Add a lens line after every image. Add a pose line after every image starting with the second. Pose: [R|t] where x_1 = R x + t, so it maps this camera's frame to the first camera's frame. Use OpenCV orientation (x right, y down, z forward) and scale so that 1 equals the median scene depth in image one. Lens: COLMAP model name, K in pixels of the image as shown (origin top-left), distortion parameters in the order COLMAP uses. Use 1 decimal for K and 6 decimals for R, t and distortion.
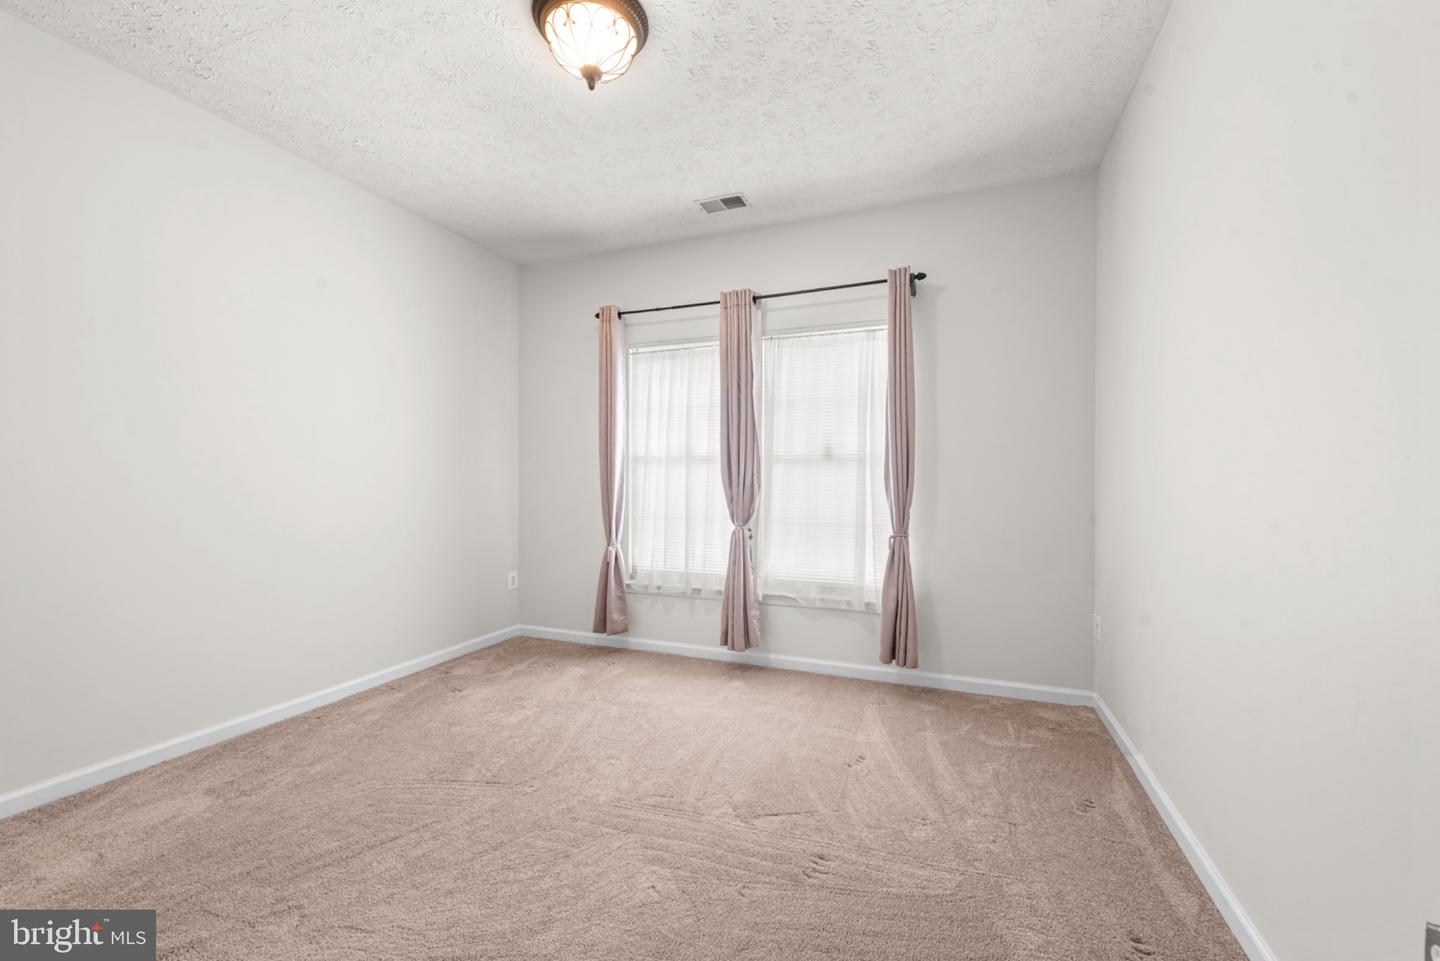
lens RADIAL K [[590.7, 0, 720.6], [0, 590.7, 478.7], [0, 0, 1]] dist [0.015513, -0.005856]
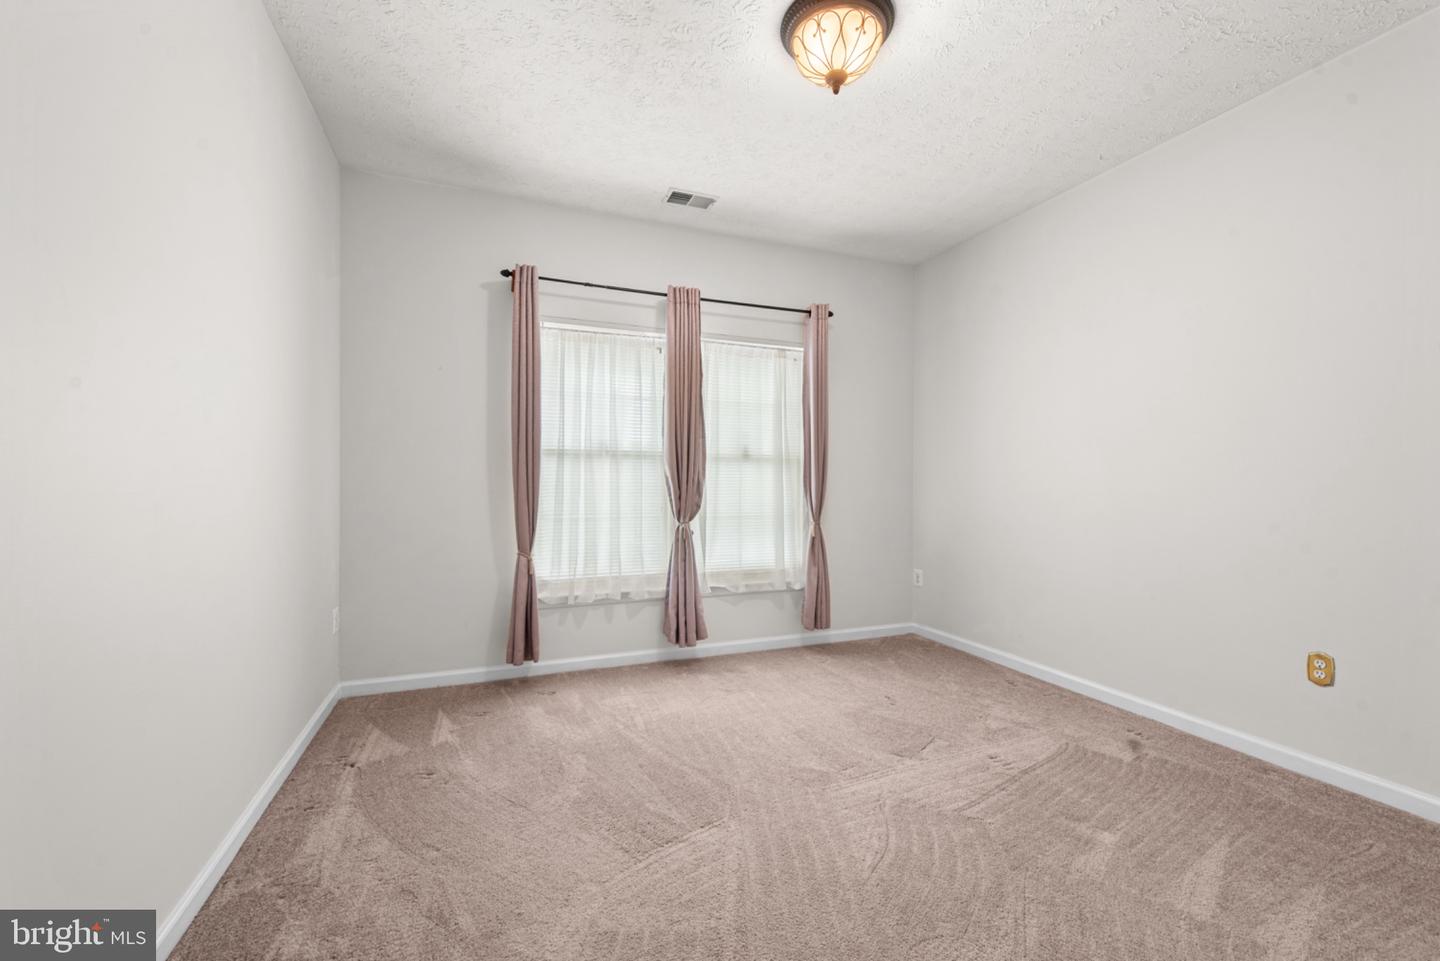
lens RADIAL K [[590.7, 0, 725.1], [0, 590.7, 480.2], [0, 0, 1]] dist [0.015513, -0.005856]
pose [[0.723714, -0.001441, 0.690098, -0.614787], [-0.008623, 0.999901, 0.011131, -0.004843], [-0.690046, -0.014006, 0.723630, 0.225554]]
